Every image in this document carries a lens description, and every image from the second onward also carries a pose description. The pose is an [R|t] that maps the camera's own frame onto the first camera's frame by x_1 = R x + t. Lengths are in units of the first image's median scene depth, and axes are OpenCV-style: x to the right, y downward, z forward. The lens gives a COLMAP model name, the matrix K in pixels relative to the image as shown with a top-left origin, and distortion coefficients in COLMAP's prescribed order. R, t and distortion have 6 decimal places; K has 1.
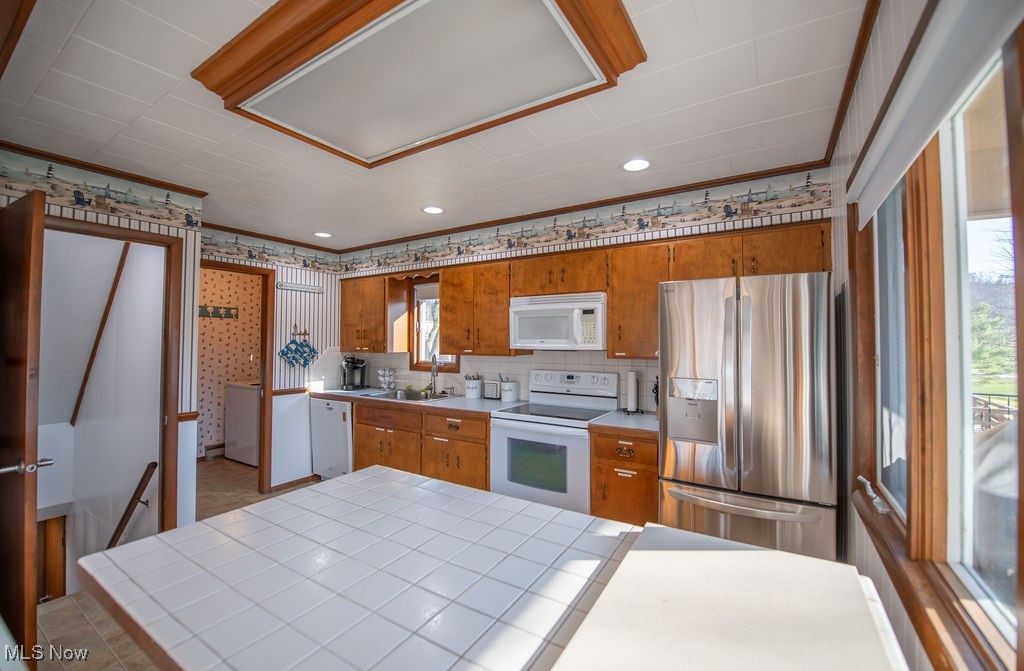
lens RADIAL K [[412.9, 0, 515.1], [0, 412.9, 330.5], [0, 0, 1]] dist [-0.015178, -0.003340]
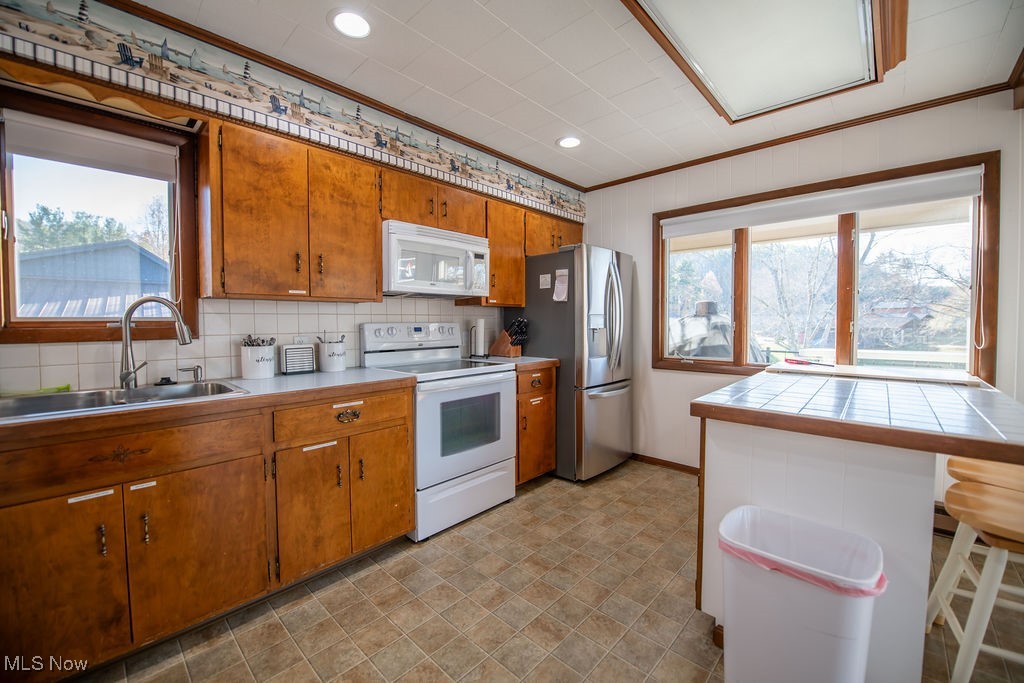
lens RADIAL K [[405.9, 0, 514.9], [0, 405.9, 336.1], [0, 0, 1]] dist [-0.015720, -0.002790]
pose [[0.192516, -0.038058, 0.980556, -0.608233], [-0.020574, 0.998871, 0.042808, 0.080624], [-0.981078, -0.028415, 0.191515, 0.594041]]
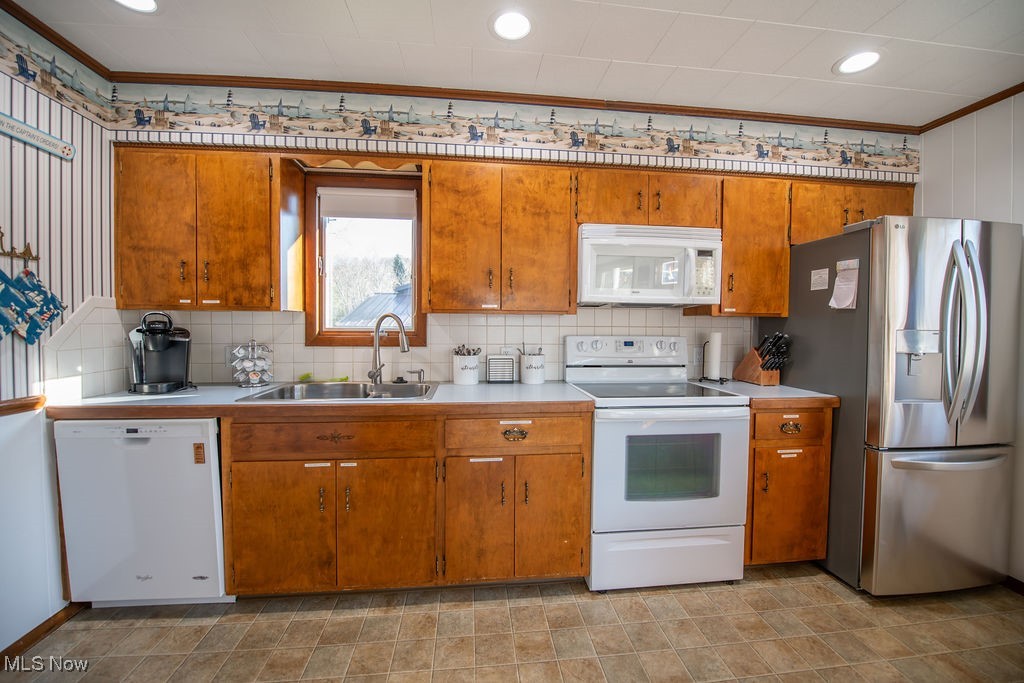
lens RADIAL K [[405.9, 0, 514.9], [0, 405.9, 336.1], [0, 0, 1]] dist [-0.015720, -0.002790]
pose [[0.784294, -0.012016, 0.620273, -0.451657], [-0.022984, 0.998563, 0.048406, 0.063649], [-0.619964, -0.052221, 0.782891, 0.512226]]
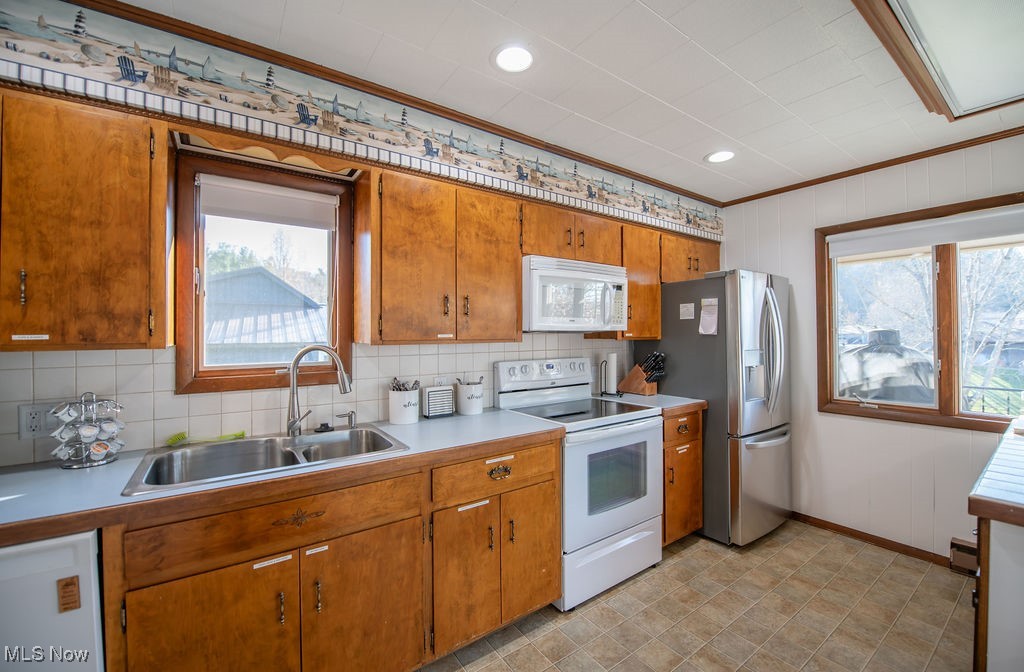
lens RADIAL K [[412.9, 0, 515.1], [0, 412.9, 331.0], [0, 0, 1]] dist [-0.015178, -0.003340]
pose [[0.385298, 0.004230, 0.922783, -0.588594], [-0.016394, 0.999863, 0.002261, 0.040270], [-0.922647, -0.015999, 0.385314, 0.699984]]
